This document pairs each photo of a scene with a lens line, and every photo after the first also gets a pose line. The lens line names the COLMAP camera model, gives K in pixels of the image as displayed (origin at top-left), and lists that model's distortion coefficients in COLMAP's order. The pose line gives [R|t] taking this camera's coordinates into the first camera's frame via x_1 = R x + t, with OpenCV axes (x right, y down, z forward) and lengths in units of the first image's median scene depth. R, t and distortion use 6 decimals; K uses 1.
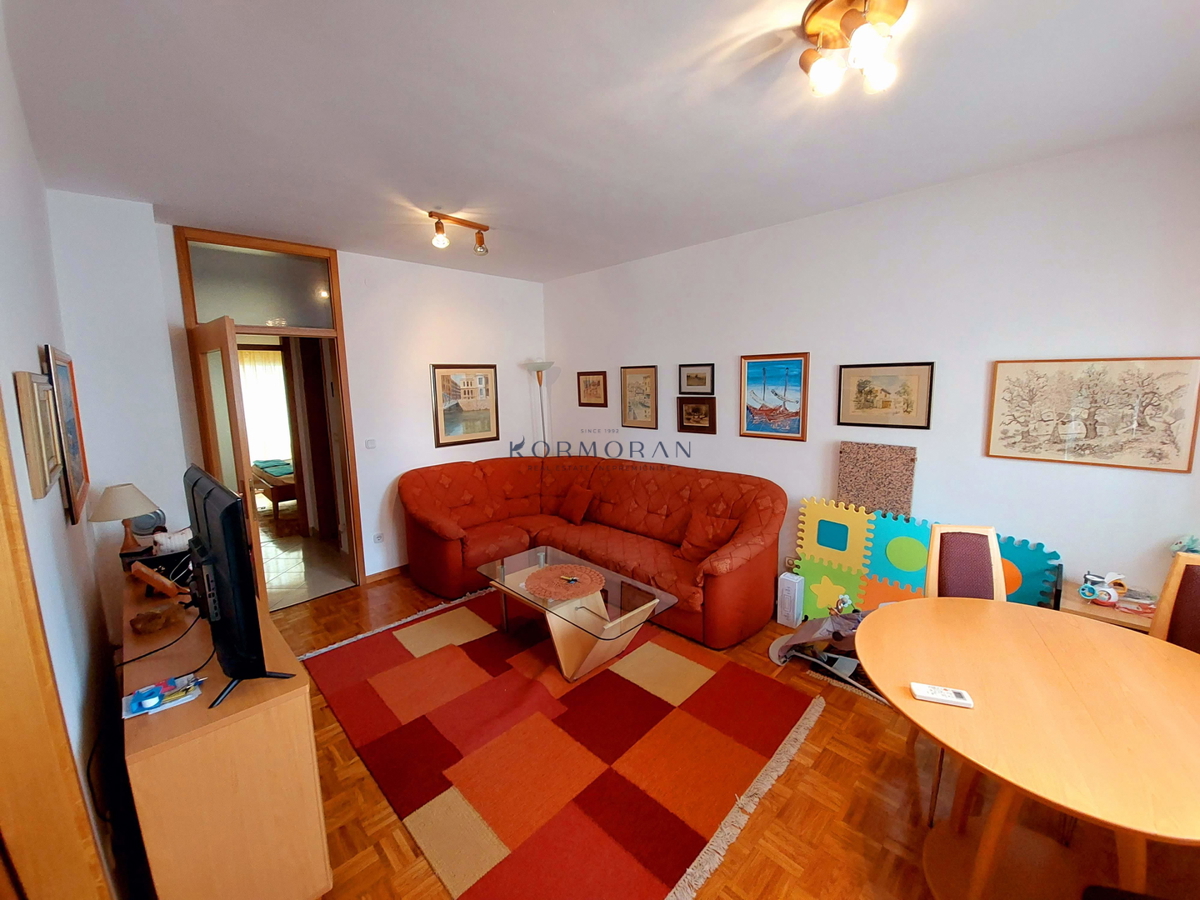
lens RADIAL K [[480.1, 0, 604.8], [0, 480.1, 450.1], [0, 0, 1]] dist [-0.010925, -0.000903]
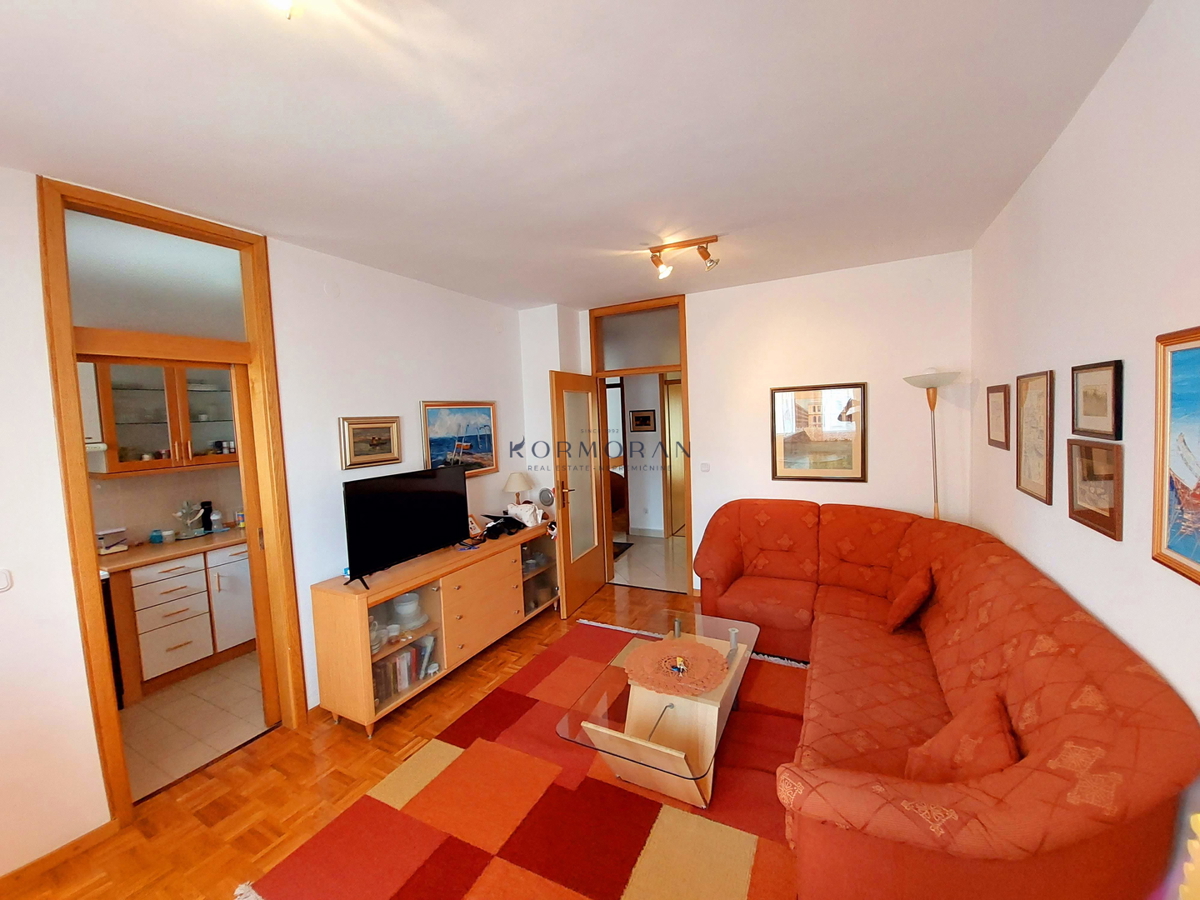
lens RADIAL K [[480.1, 0, 595.8], [0, 480.1, 447.8], [0, 0, 1]] dist [-0.010925, -0.000903]
pose [[0.284761, 0.073104, -0.955807, 0.450105], [-0.105246, 0.993444, 0.044627, -0.076901], [0.952804, 0.087887, 0.290588, 0.454742]]
